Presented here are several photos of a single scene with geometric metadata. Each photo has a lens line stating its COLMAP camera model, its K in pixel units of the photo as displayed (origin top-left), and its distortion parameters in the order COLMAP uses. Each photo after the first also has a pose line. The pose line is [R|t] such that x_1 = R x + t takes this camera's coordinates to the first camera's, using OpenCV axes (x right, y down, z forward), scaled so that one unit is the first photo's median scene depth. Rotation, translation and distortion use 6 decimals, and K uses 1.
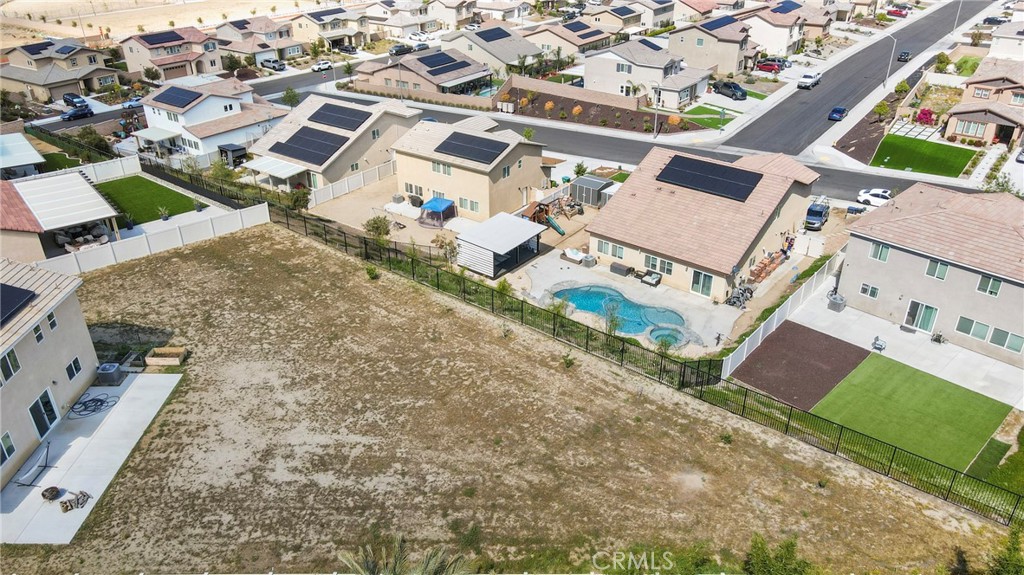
lens RADIAL K [[756.5, 0, 505.7], [0, 756.5, 287.4], [0, 0, 1]] dist [0.001963, 0.026578]
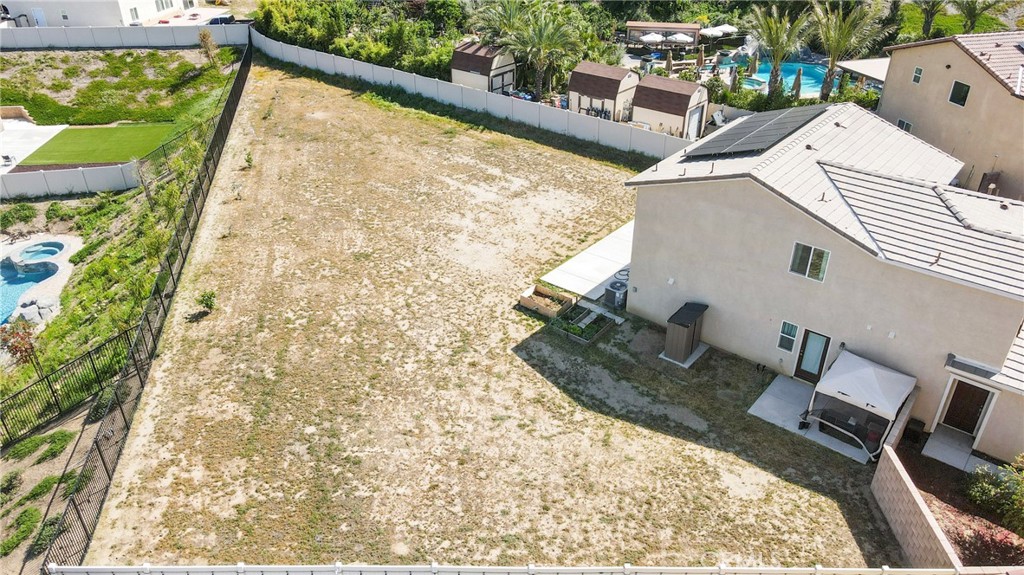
lens RADIAL K [[756.5, 0, 506.4], [0, 756.5, 287.1], [0, 0, 1]] dist [0.001963, 0.026578]
pose [[-0.777710, -0.308676, 0.547618, -0.723624], [0.308626, 0.571435, 0.760403, -0.431927], [-0.547646, 0.760382, -0.349145, 1.124429]]
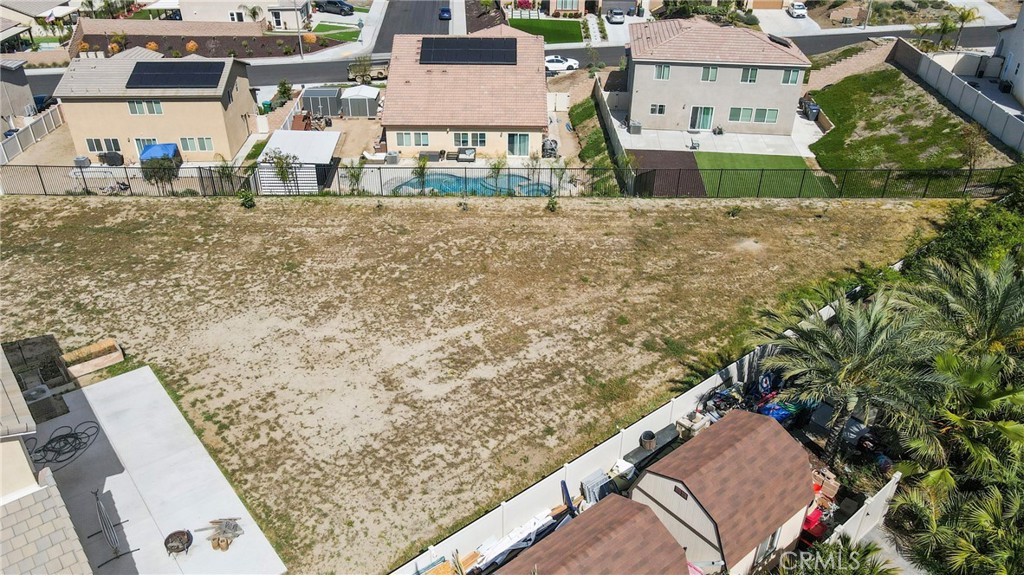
lens RADIAL K [[756.5, 0, 506.3], [0, 756.5, 287.7], [0, 0, 1]] dist [0.001963, 0.026578]
pose [[0.767837, -0.315672, 0.557474, -0.462073], [0.292784, 0.946895, 0.132919, 0.044354], [-0.569829, 0.061160, 0.819485, 0.212226]]
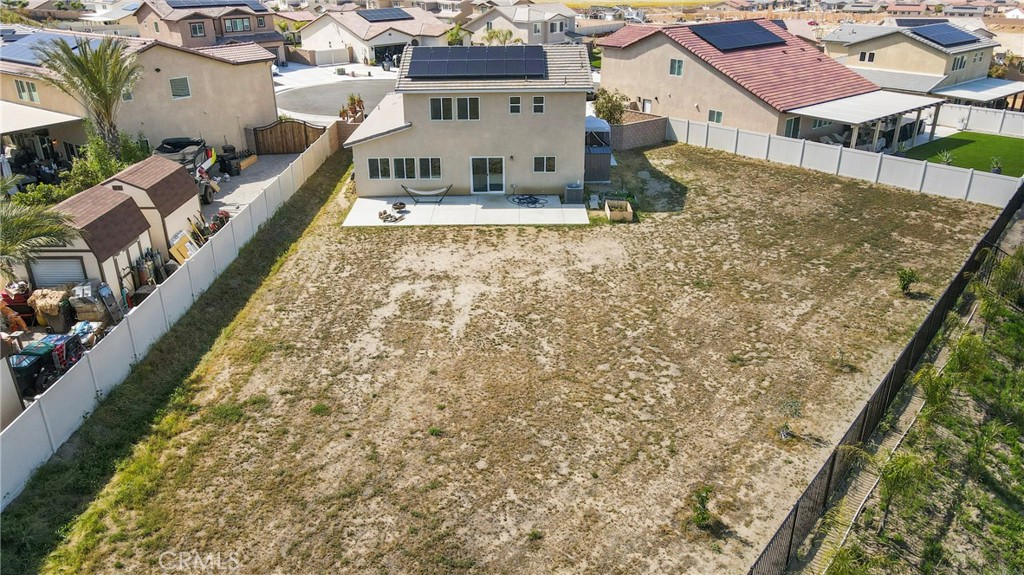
lens RADIAL K [[756.5, 0, 505.8], [0, 756.5, 289.4], [0, 0, 1]] dist [0.001963, 0.026578]
pose [[0.004183, 0.412916, -0.910760, 0.343183], [-0.467726, 0.805809, 0.363186, -0.082604], [0.883864, 0.424466, 0.196502, 0.667525]]
